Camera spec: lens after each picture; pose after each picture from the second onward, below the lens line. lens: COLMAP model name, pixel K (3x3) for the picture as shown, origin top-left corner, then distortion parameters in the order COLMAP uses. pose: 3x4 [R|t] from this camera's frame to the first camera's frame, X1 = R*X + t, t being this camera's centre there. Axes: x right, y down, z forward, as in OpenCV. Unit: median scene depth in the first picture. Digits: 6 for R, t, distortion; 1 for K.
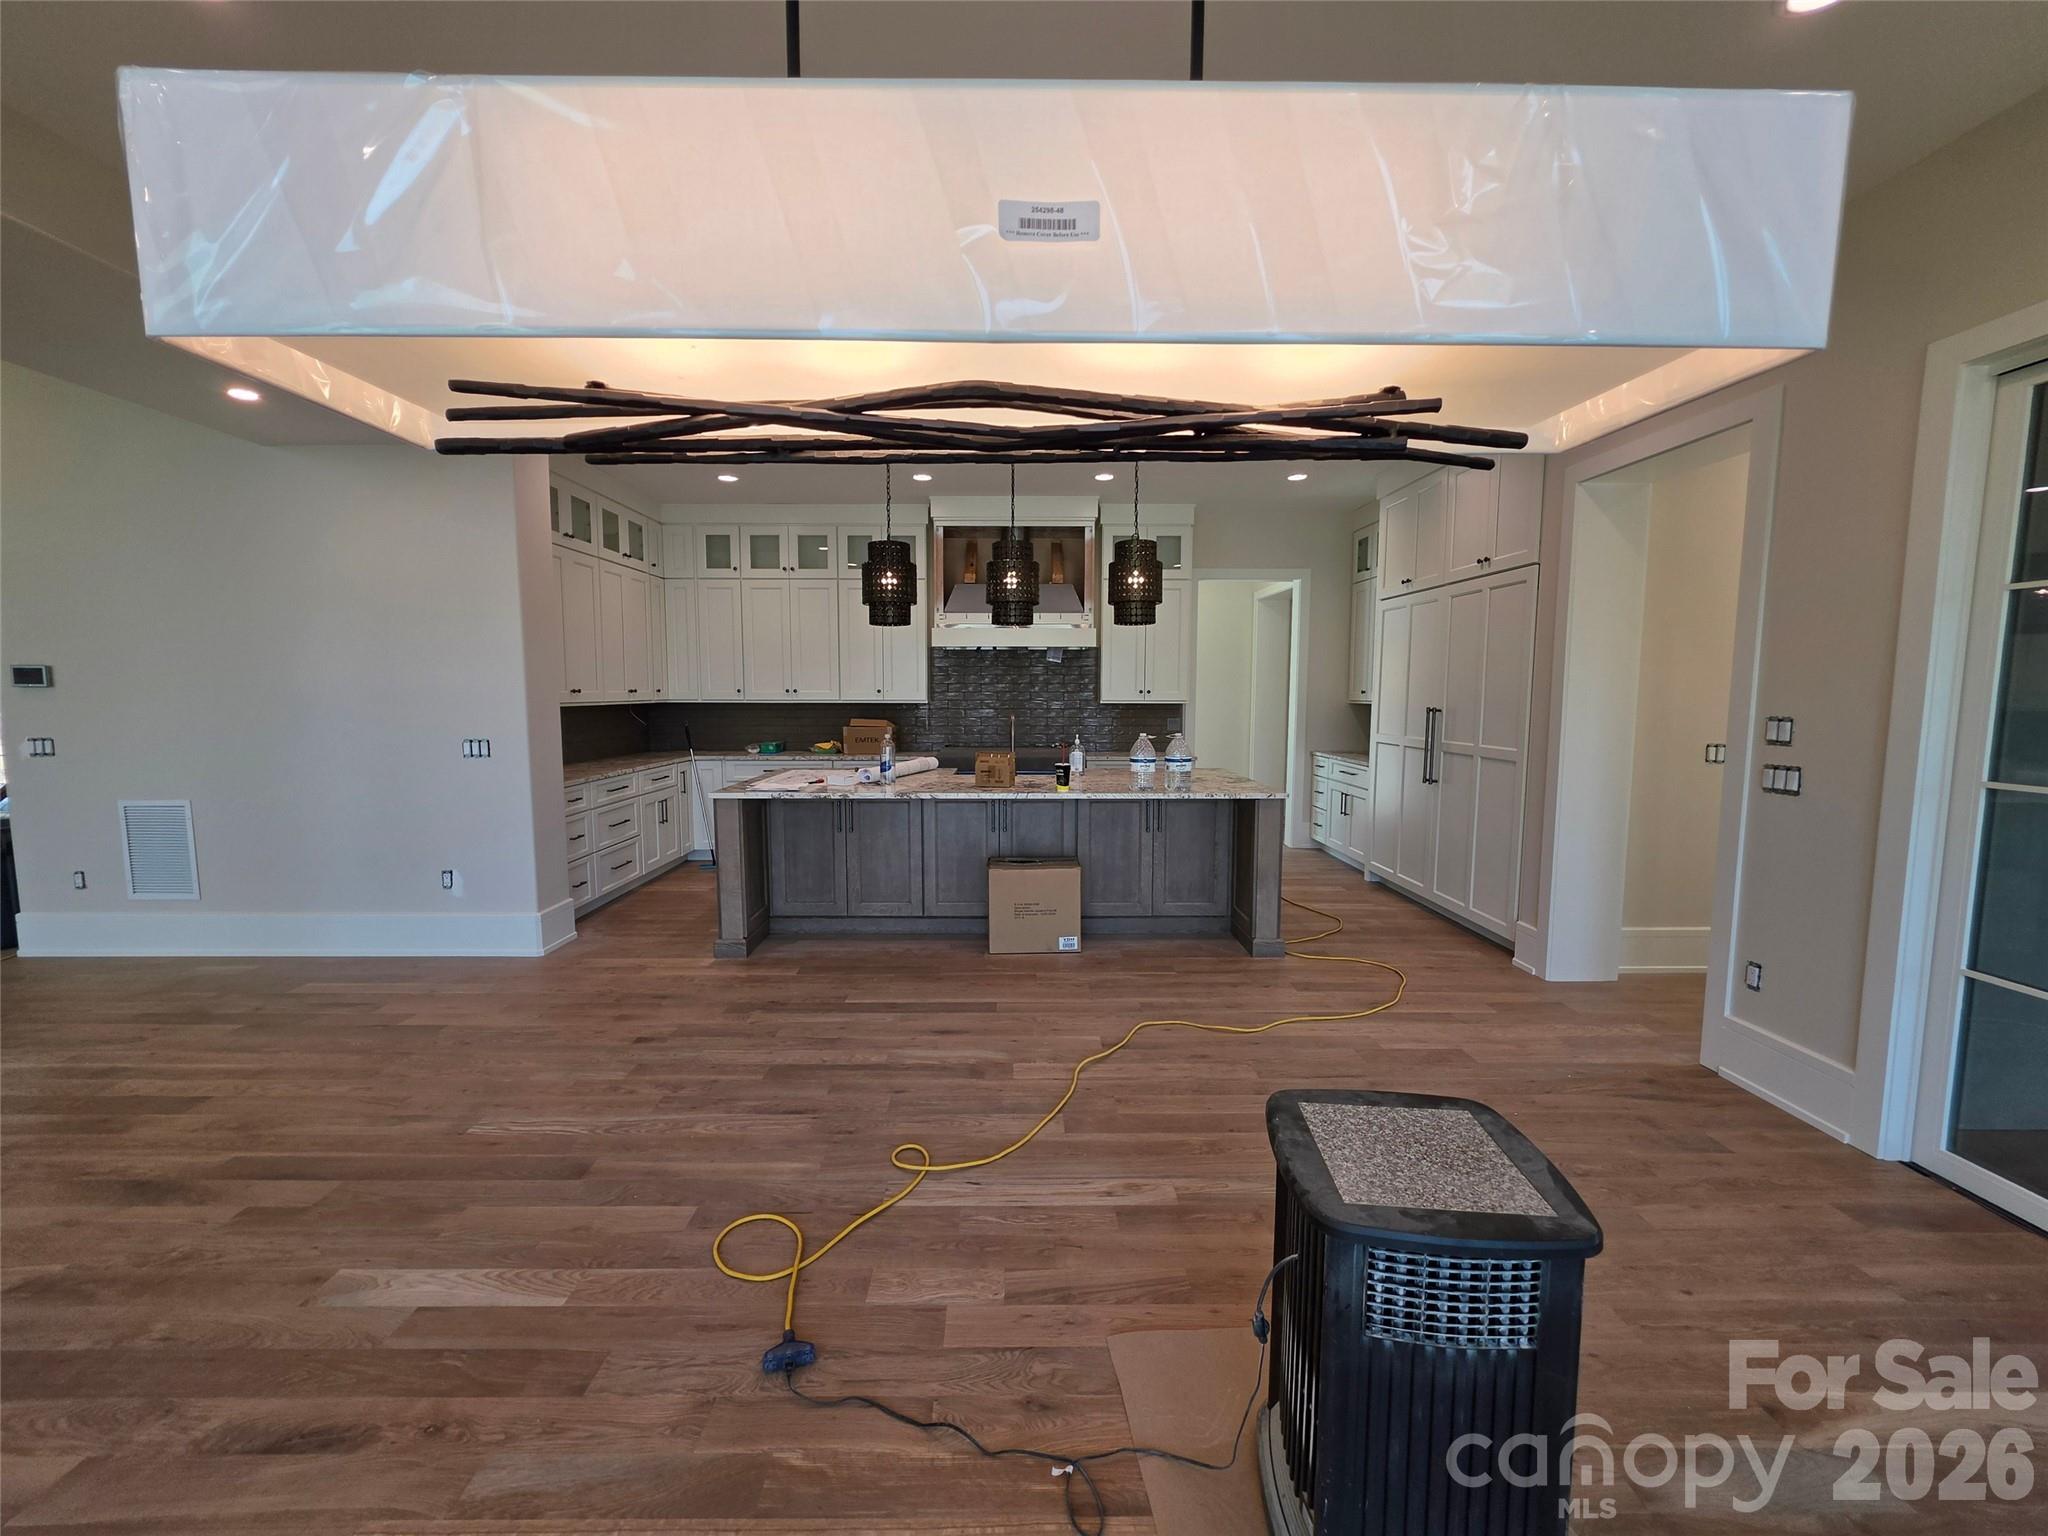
lens RADIAL K [[821.1, 0, 1013.9], [0, 821.1, 765.3], [0, 0, 1]] dist [-0.002518, 0.000805]
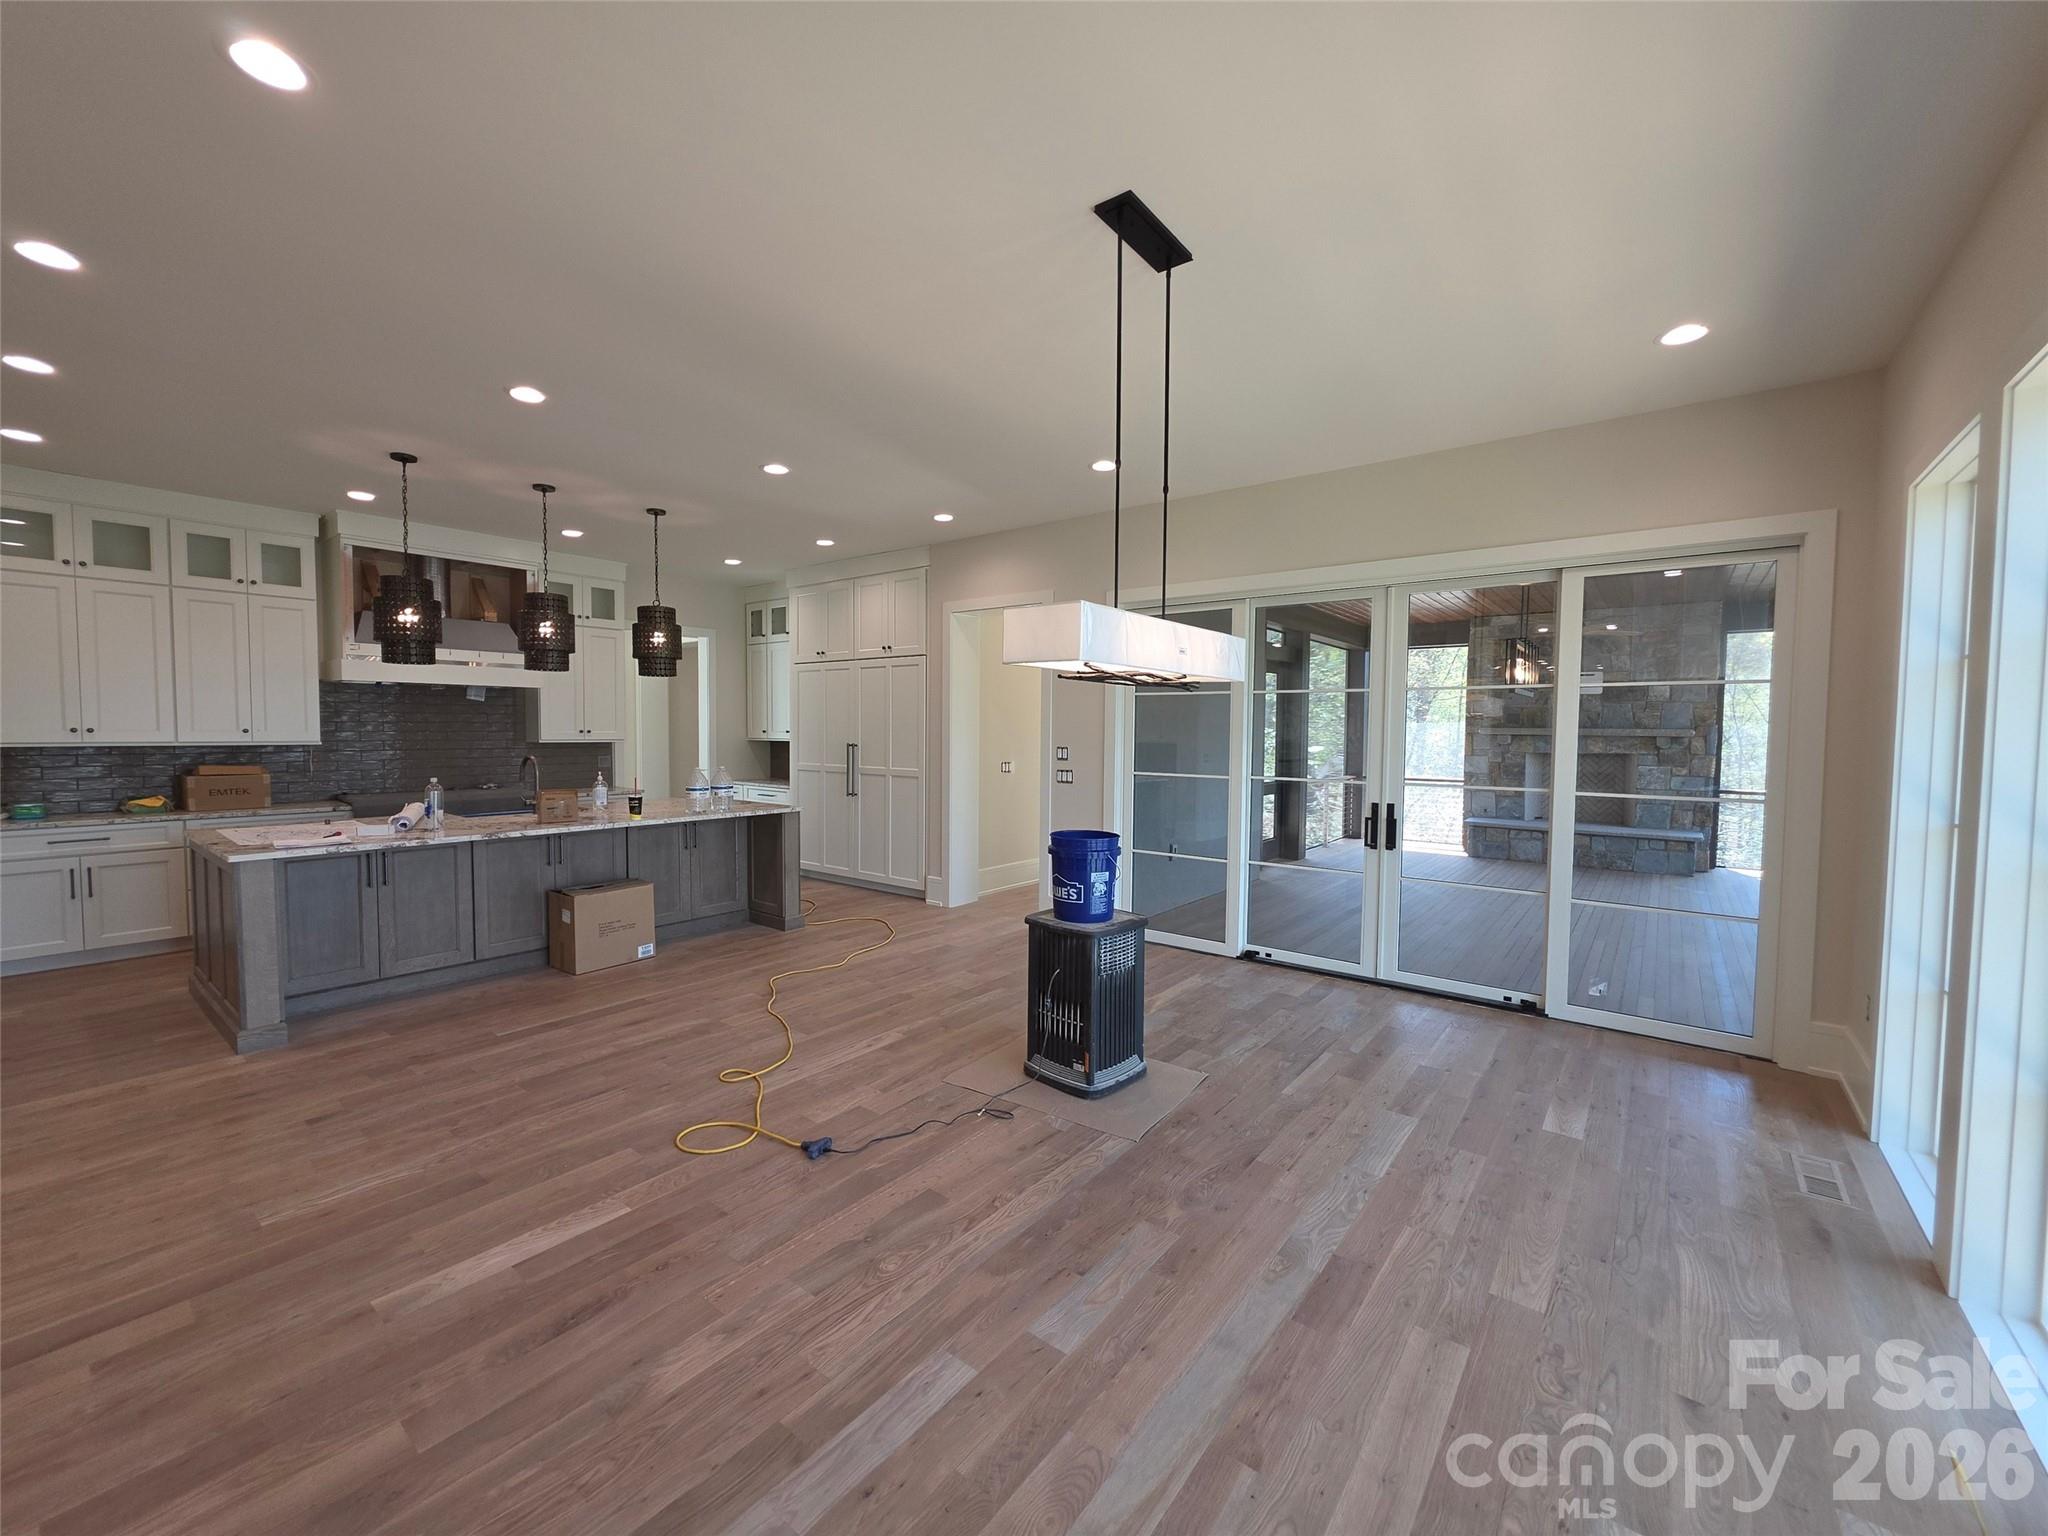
lens RADIAL K [[821.1, 0, 1013.9], [0, 821.1, 765.3], [0, 0, 1]] dist [-0.002518, 0.000805]
pose [[0.626897, -0.031842, 0.778451, -0.527556], [0.064432, 0.997861, -0.011071, 0.002431], [-0.776433, 0.057097, 0.627608, -0.151592]]
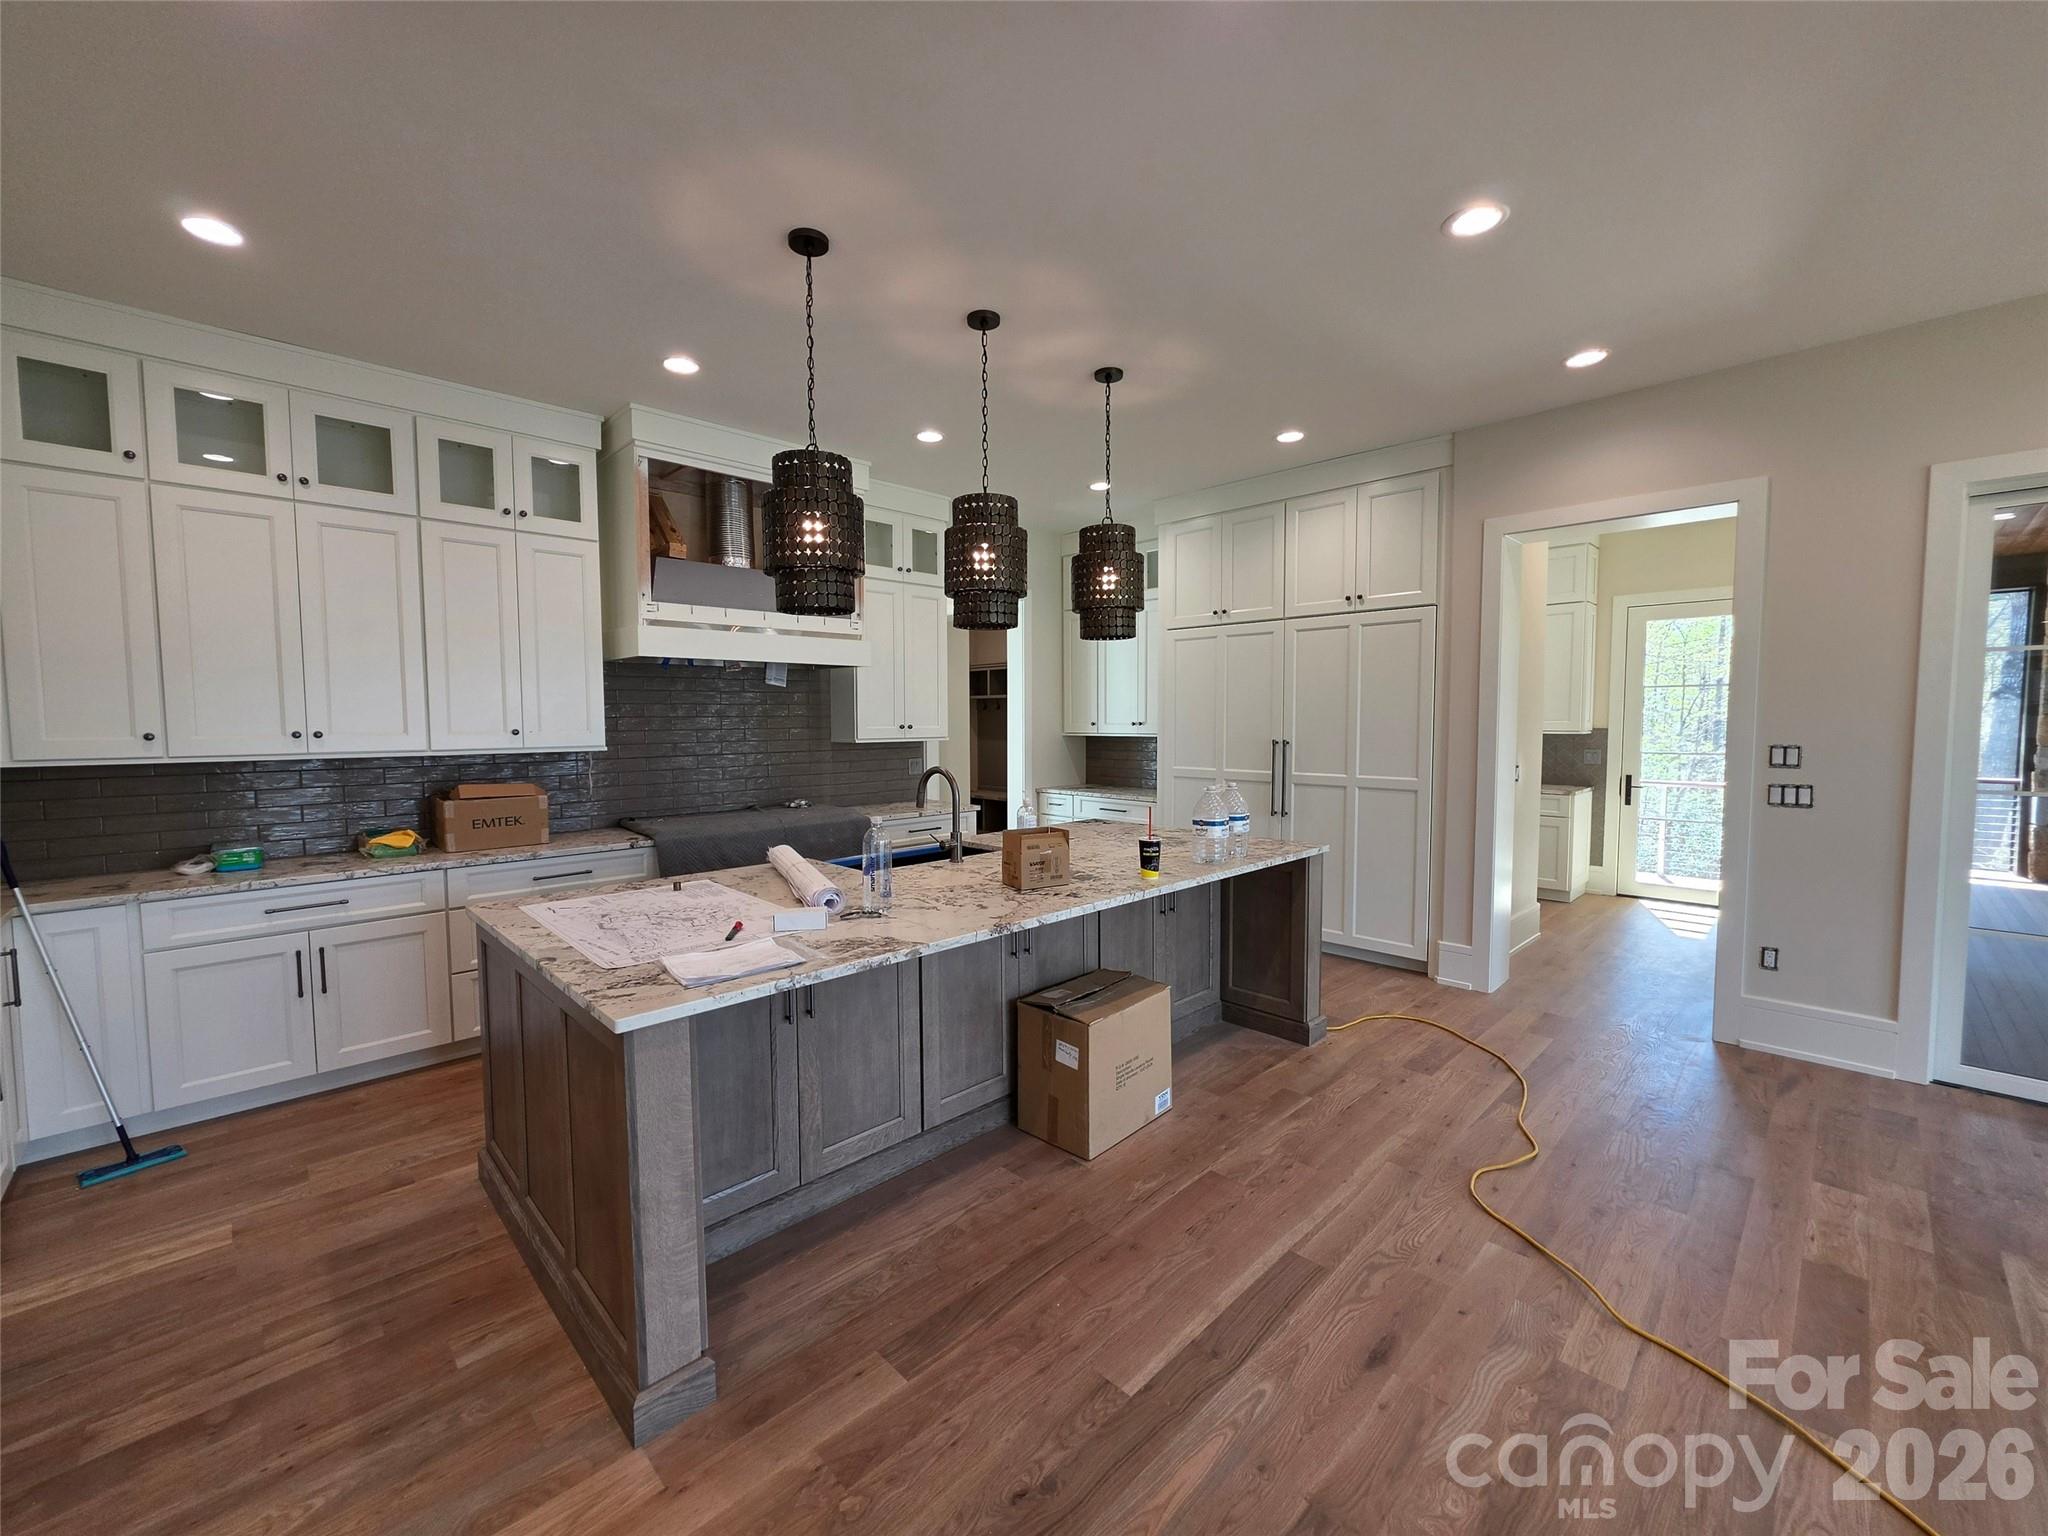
lens RADIAL K [[821.1, 0, 1013.9], [0, 821.1, 765.3], [0, 0, 1]] dist [-0.002518, 0.000805]
pose [[0.720923, -0.045418, 0.691525, -0.504298], [0.069123, 0.997587, -0.006541, -0.067737], [-0.689560, 0.052516, 0.722322, 0.611870]]
